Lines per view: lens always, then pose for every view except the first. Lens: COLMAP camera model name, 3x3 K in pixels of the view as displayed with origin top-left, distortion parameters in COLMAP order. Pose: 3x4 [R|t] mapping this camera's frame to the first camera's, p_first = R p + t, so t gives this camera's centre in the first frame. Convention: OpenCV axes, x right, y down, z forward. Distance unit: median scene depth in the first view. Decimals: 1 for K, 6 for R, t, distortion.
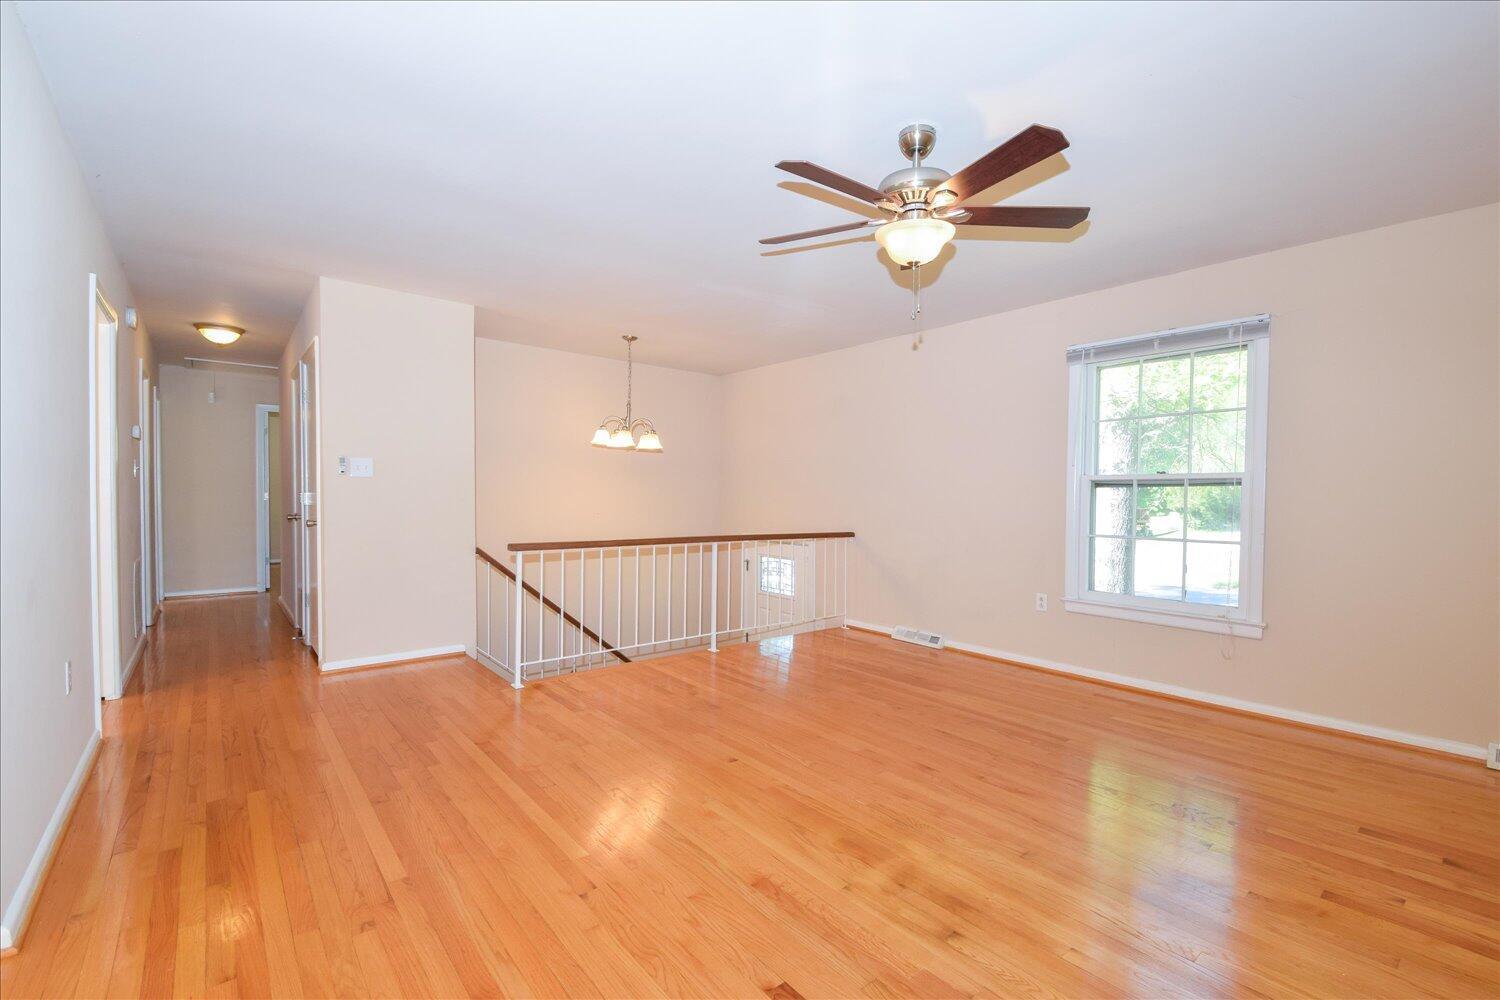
lens RADIAL K [[658.0, 0, 803.7], [0, 658.0, 505.6], [0, 0, 1]] dist [0.018819, -0.012002]
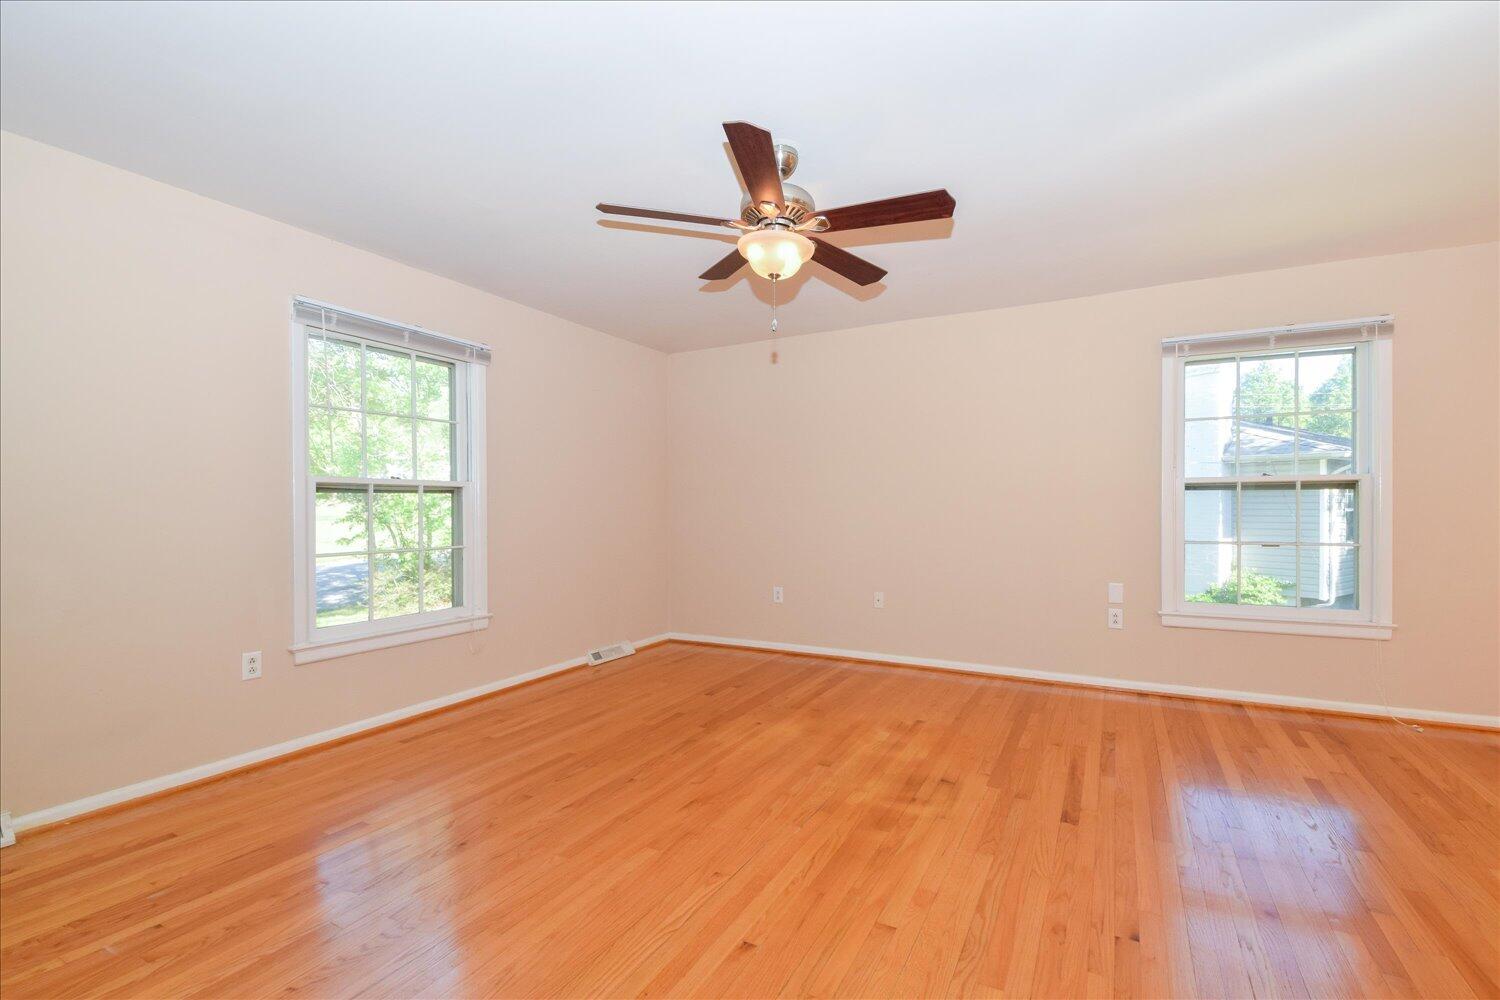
lens RADIAL K [[649.3, 0, 757.5], [0, 649.3, 511.2], [0, 0, 1]] dist [0.003679, -0.010923]
pose [[-0.330202, -0.015883, 0.943777, -0.489399], [0.012949, 0.999688, 0.021355, -0.017003], [-0.943821, 0.019272, -0.329893, 0.869332]]
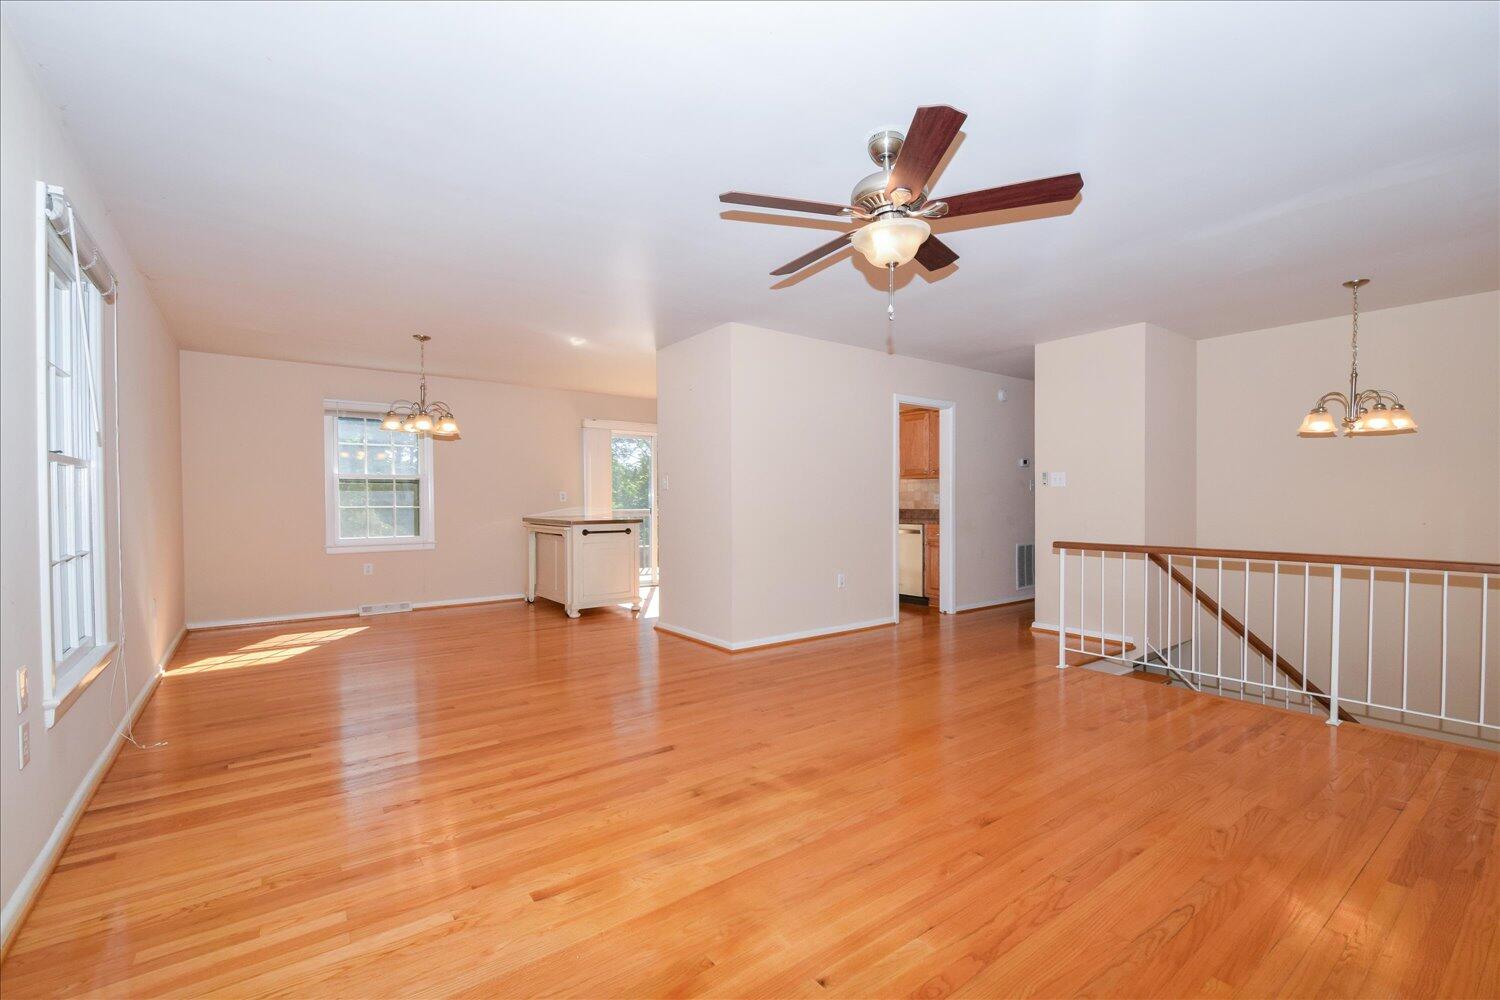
lens RADIAL K [[649.3, 0, 757.5], [0, 649.3, 511.2], [0, 0, 1]] dist [0.003679, -0.010923]
pose [[-0.091068, 0.008622, -0.995807, 0.750654], [-0.008461, 0.999920, 0.009432, -0.001153], [0.995809, 0.009285, -0.090988, 0.571019]]
